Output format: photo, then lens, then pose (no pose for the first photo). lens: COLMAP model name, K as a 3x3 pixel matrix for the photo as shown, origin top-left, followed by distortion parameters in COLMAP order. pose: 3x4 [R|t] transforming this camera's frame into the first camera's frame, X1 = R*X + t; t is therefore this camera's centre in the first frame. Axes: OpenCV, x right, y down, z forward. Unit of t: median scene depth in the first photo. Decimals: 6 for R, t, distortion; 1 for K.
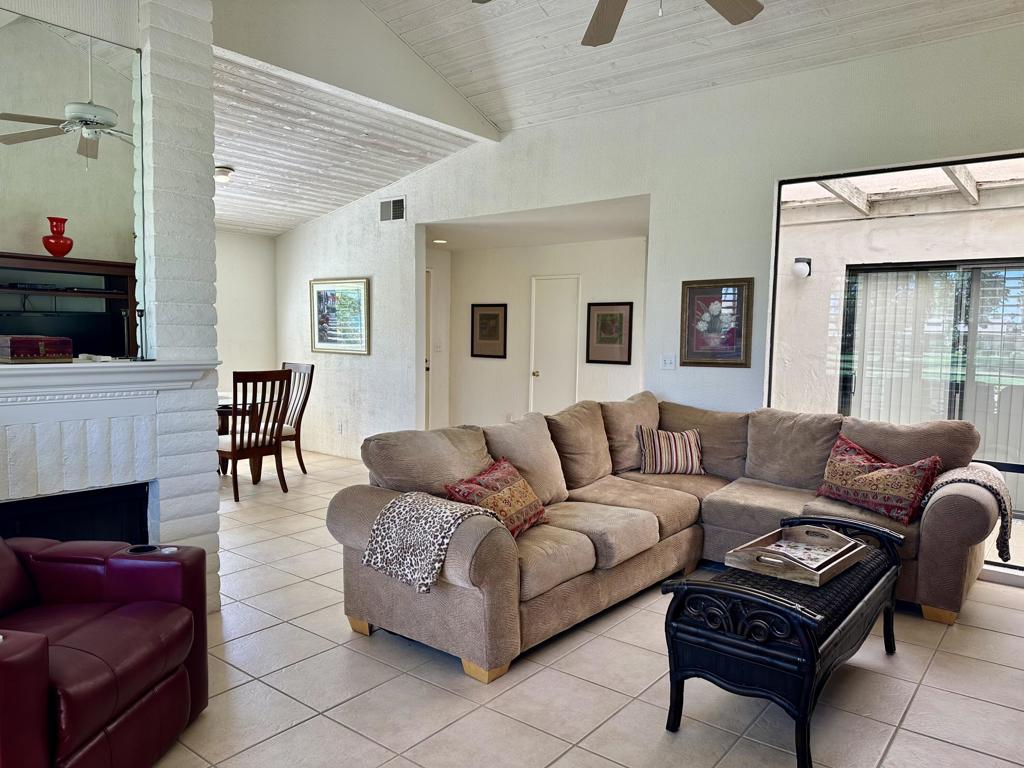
lens RADIAL K [[722.2, 0, 522.4], [0, 722.2, 392.2], [0, 0, 1]] dist [0.088612, -0.004866]
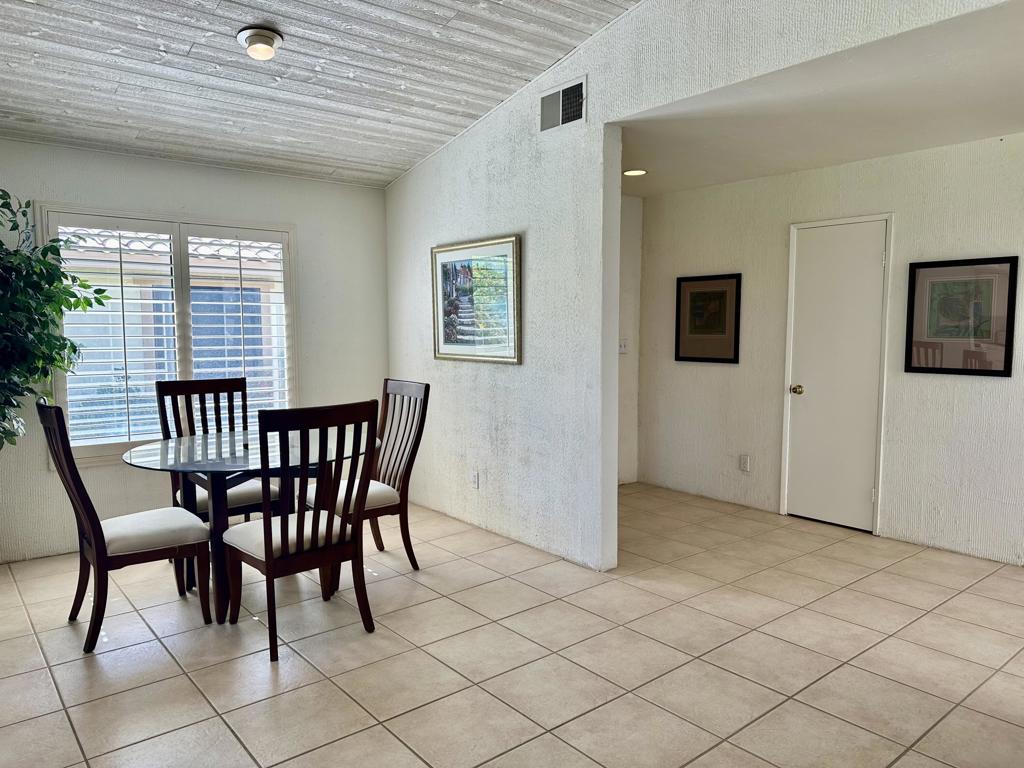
lens RADIAL K [[722.2, 0, 507.2], [0, 722.2, 381.6], [0, 0, 1]] dist [0.088612, -0.004866]
pose [[0.974413, -0.003555, -0.224738, -0.088712], [0.002720, 0.999988, -0.004025, -0.034800], [0.224750, 0.003311, 0.974411, 0.418858]]
